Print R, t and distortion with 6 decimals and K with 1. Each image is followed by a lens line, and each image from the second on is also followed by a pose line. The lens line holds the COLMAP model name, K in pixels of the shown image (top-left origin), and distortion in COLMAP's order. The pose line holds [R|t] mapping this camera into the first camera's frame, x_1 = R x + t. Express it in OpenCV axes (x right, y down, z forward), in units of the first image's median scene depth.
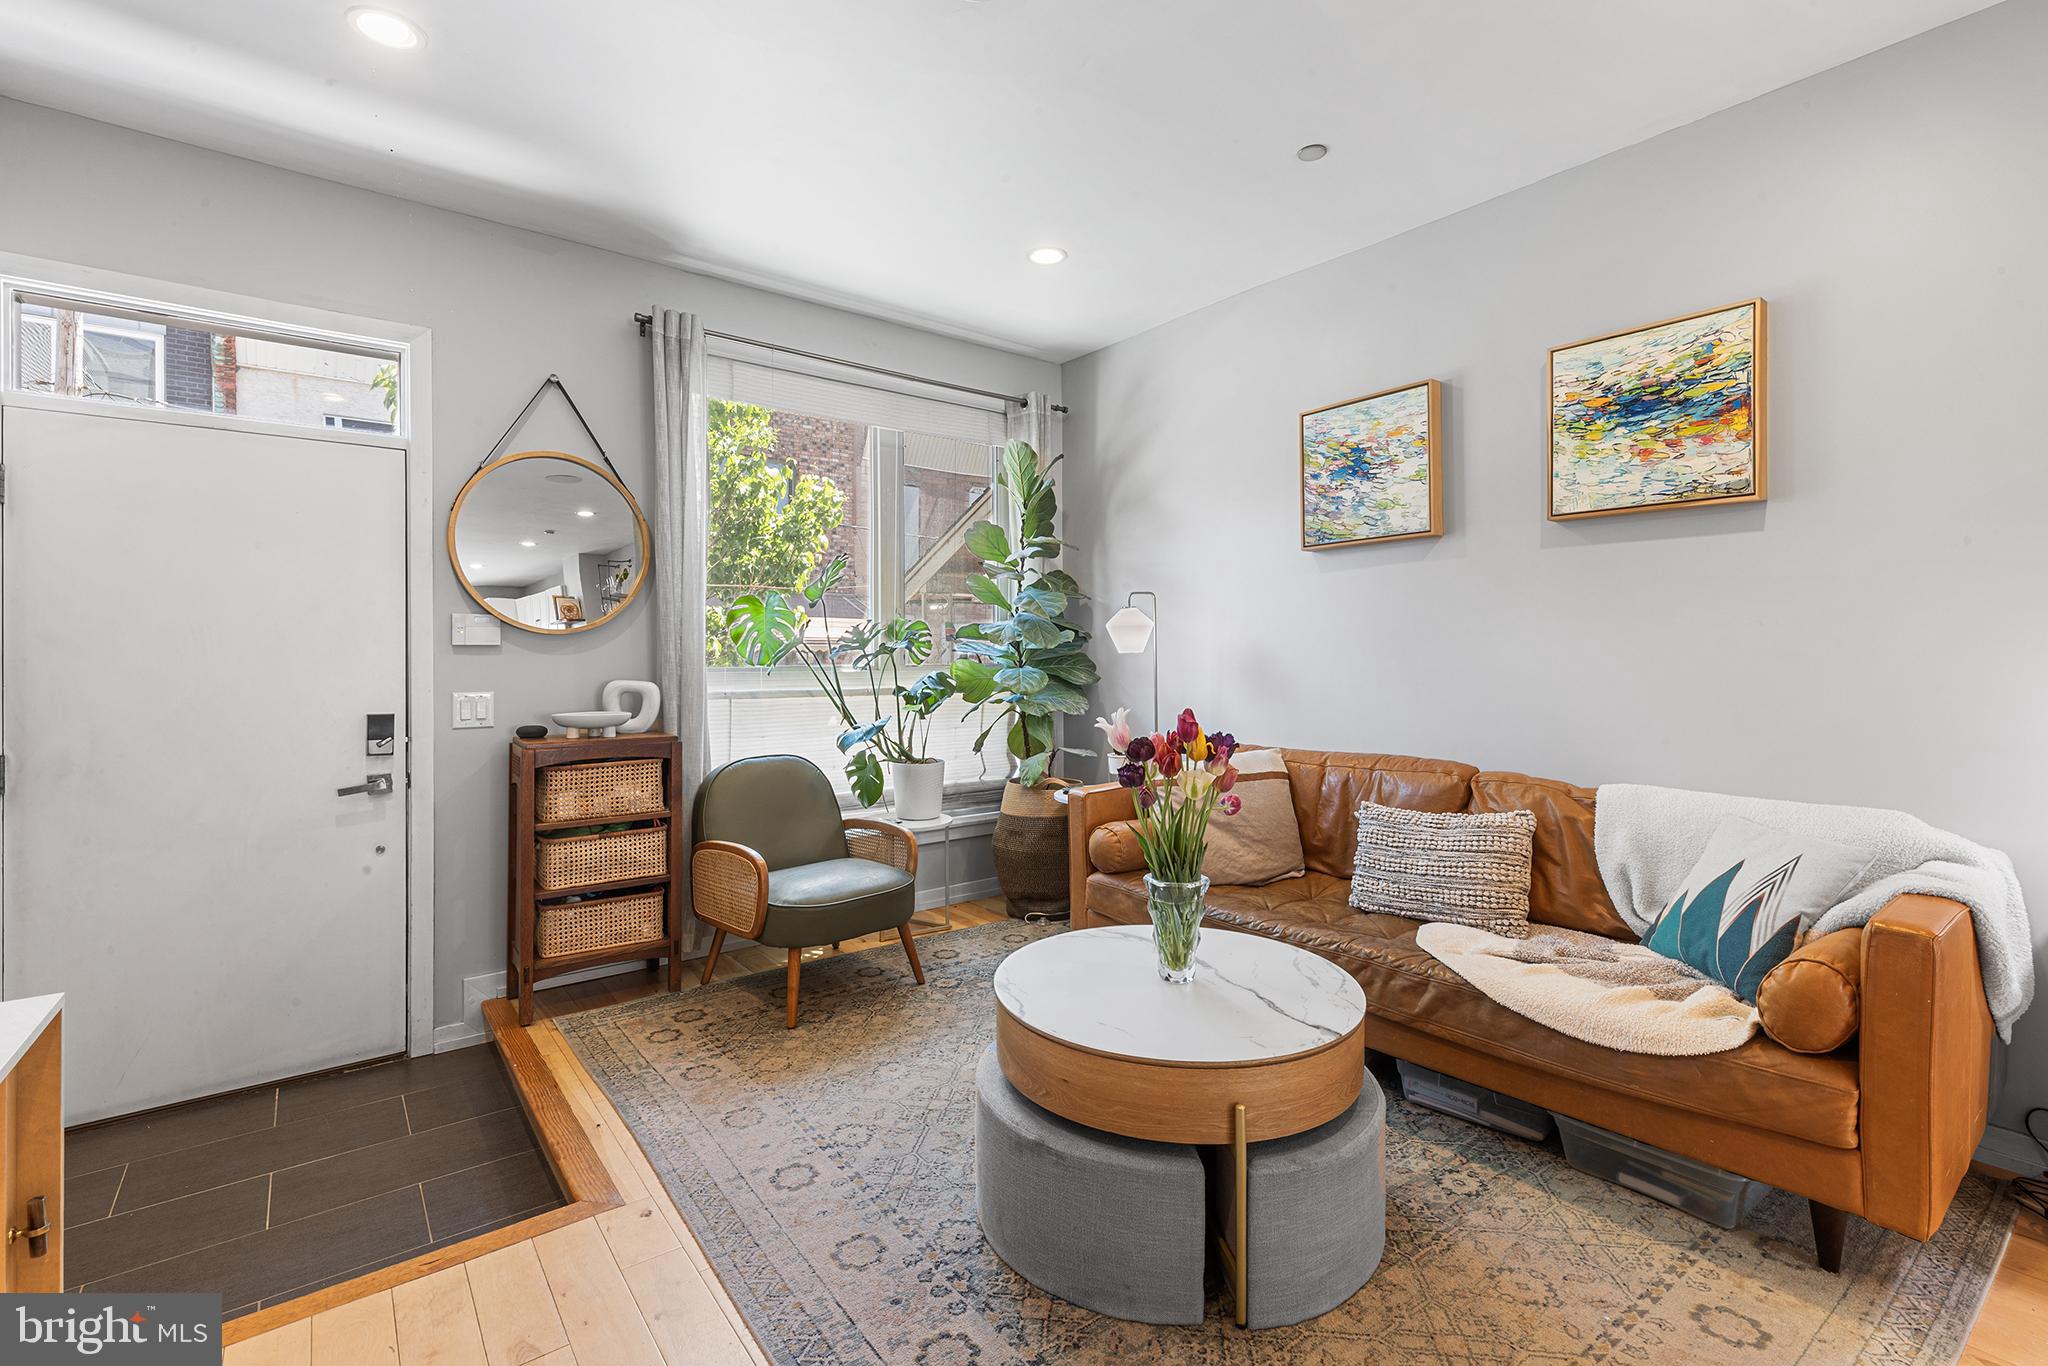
lens RADIAL K [[921.7, 0, 1024.7], [0, 921.7, 655.8], [0, 0, 1]] dist [0.004194, -0.001557]
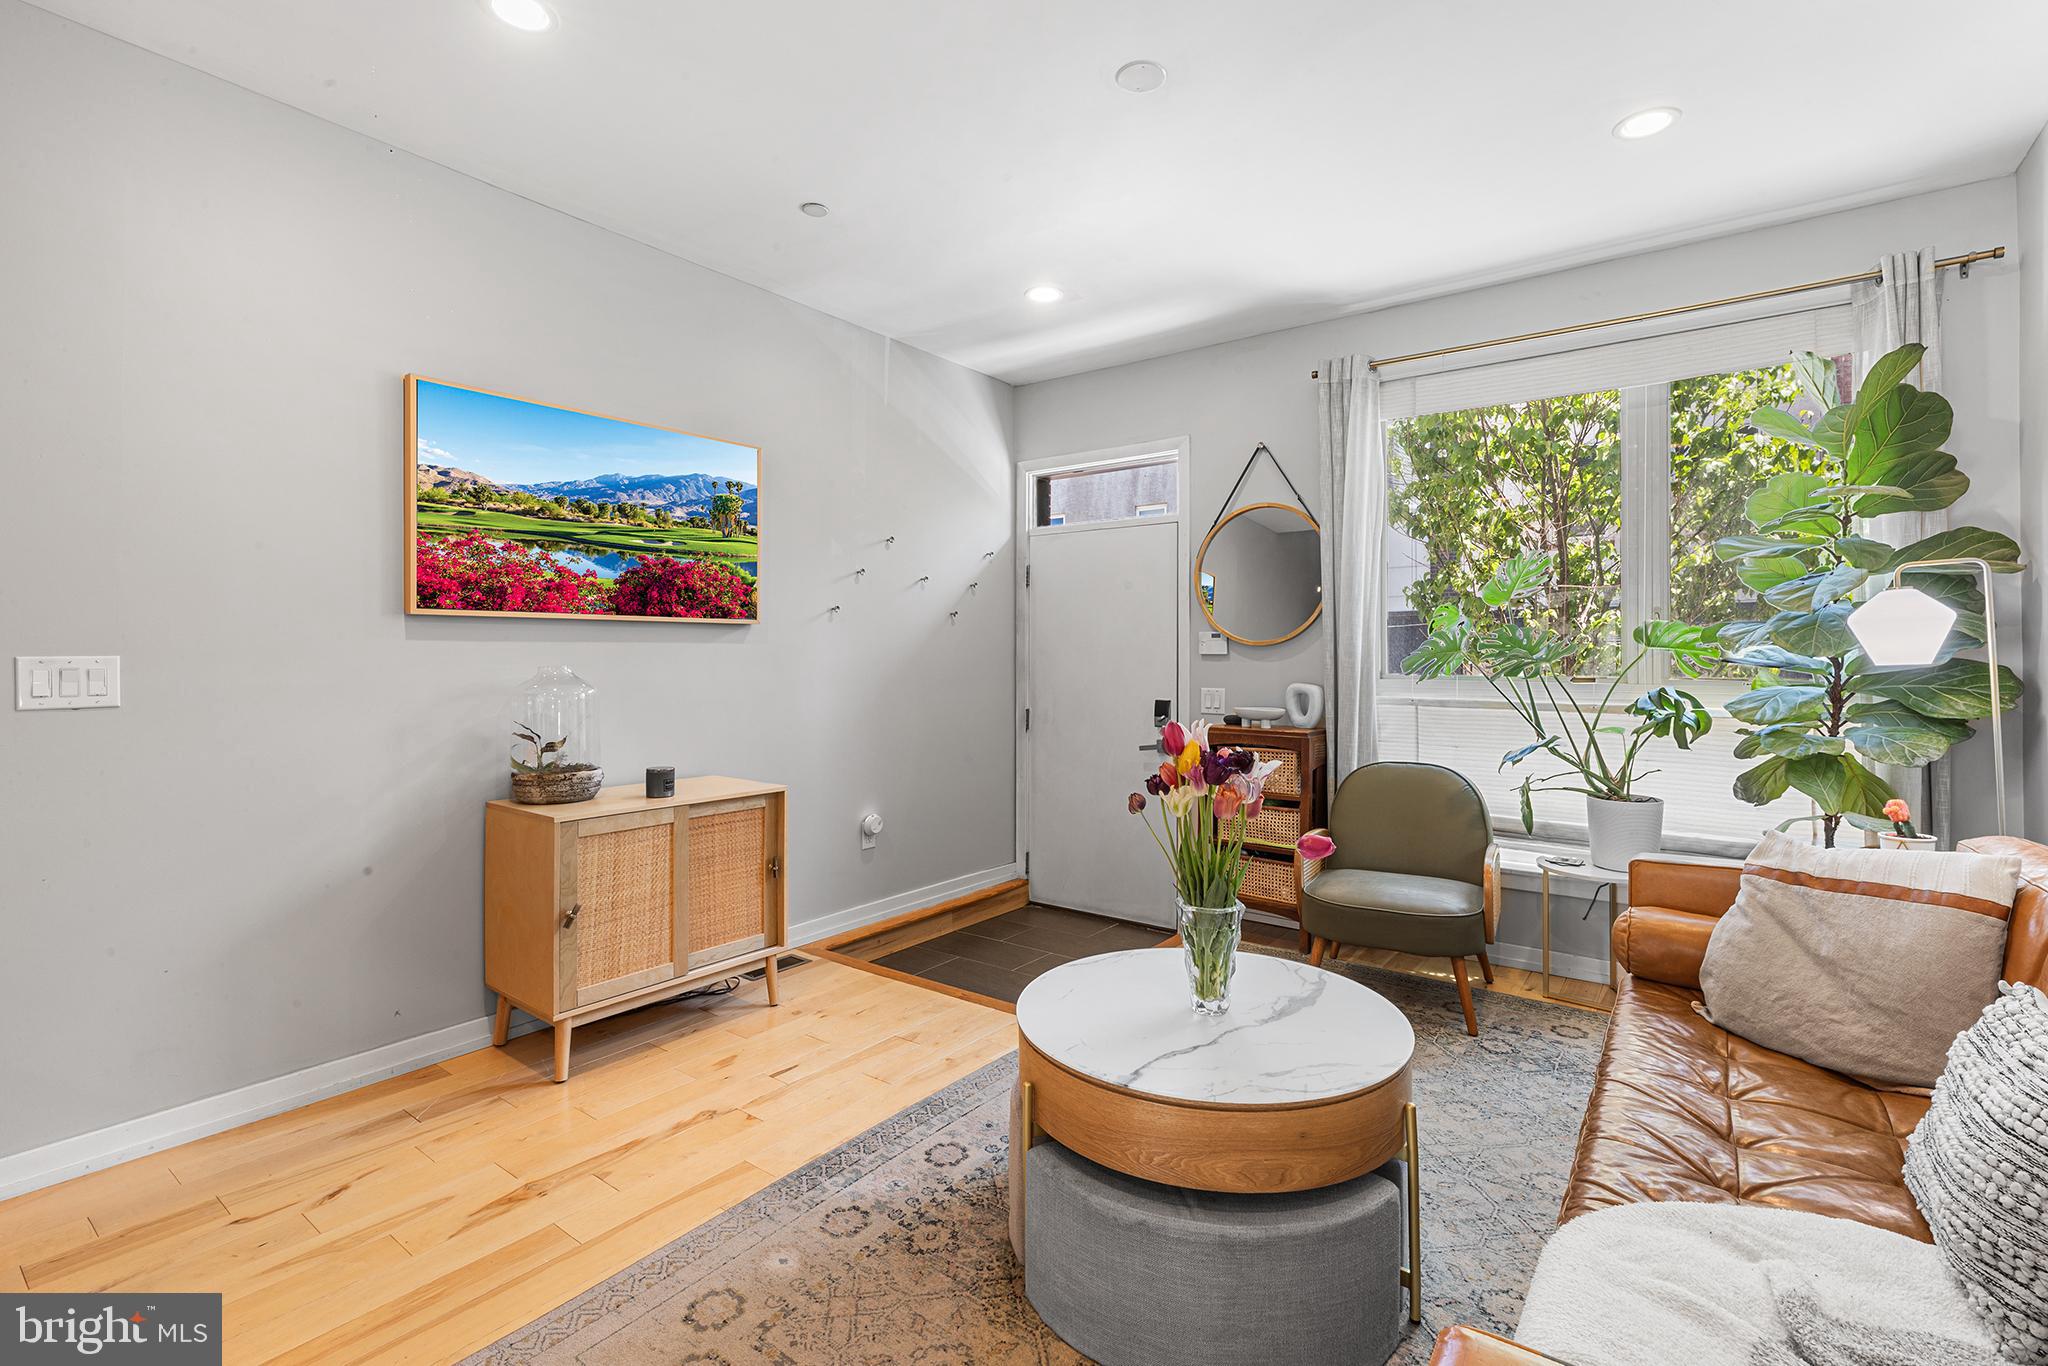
lens RADIAL K [[921.7, 0, 1038.4], [0, 921.7, 652.3], [0, 0, 1]] dist [0.004194, -0.001557]
pose [[0.276240, -0.002723, -0.961085, 0.651808], [-0.008255, 0.999952, -0.005206, -0.004769], [0.961053, 0.009372, 0.276204, 0.364399]]
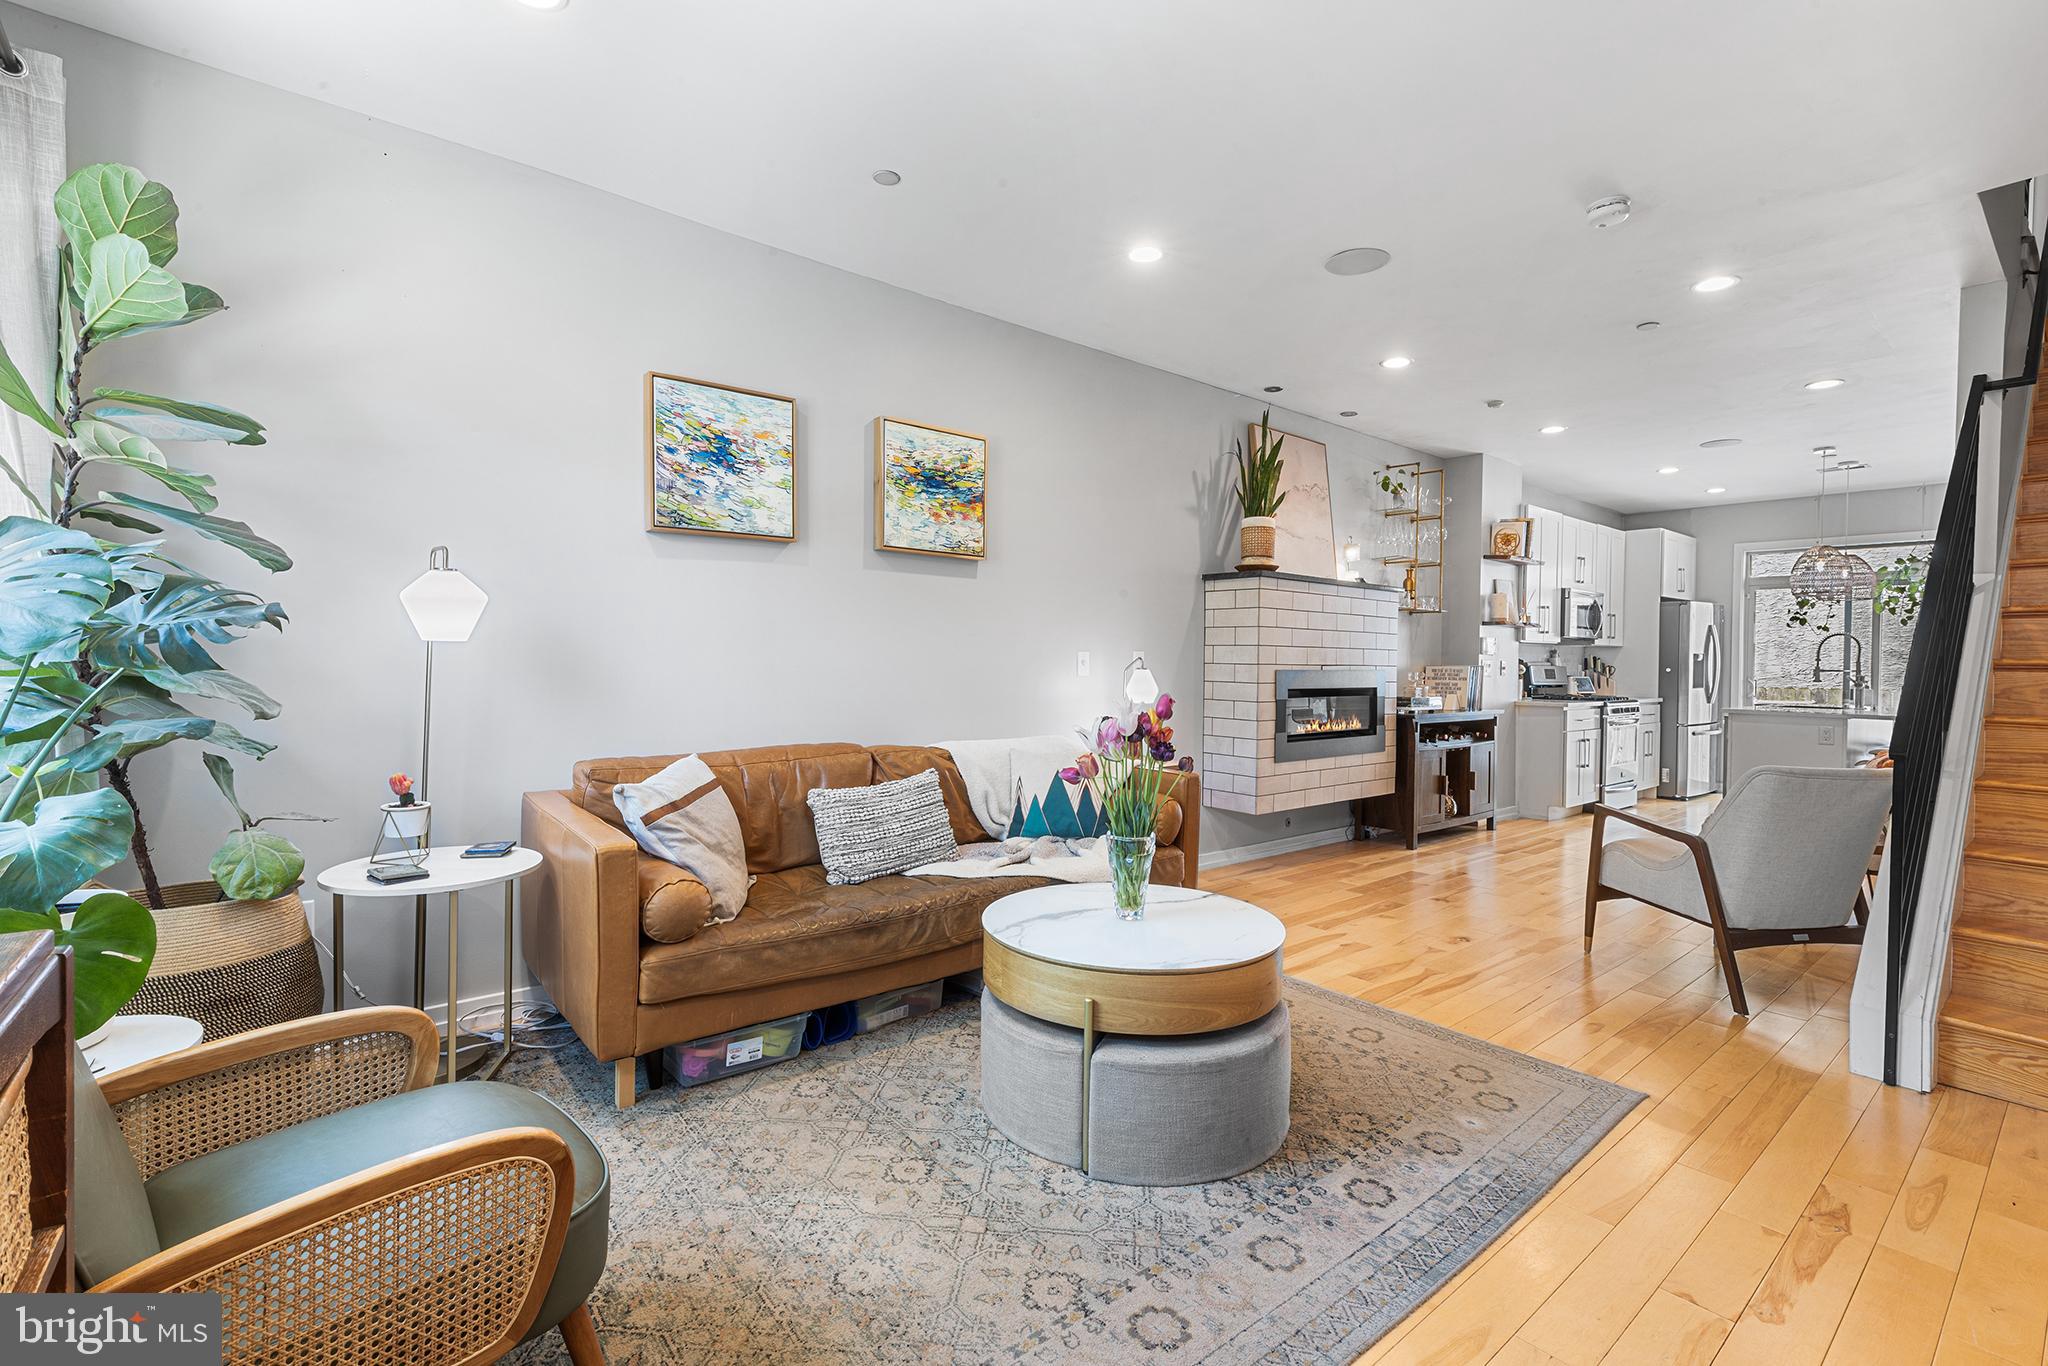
lens RADIAL K [[921.7, 0, 1035.7], [0, 921.7, 675.0], [0, 0, 1]] dist [0.004194, -0.001557]
pose [[-0.044866, -0.011812, 0.998923, -0.661271], [-0.007092, 0.999909, 0.011506, 0.012406], [-0.998968, -0.006568, -0.044946, 0.754700]]
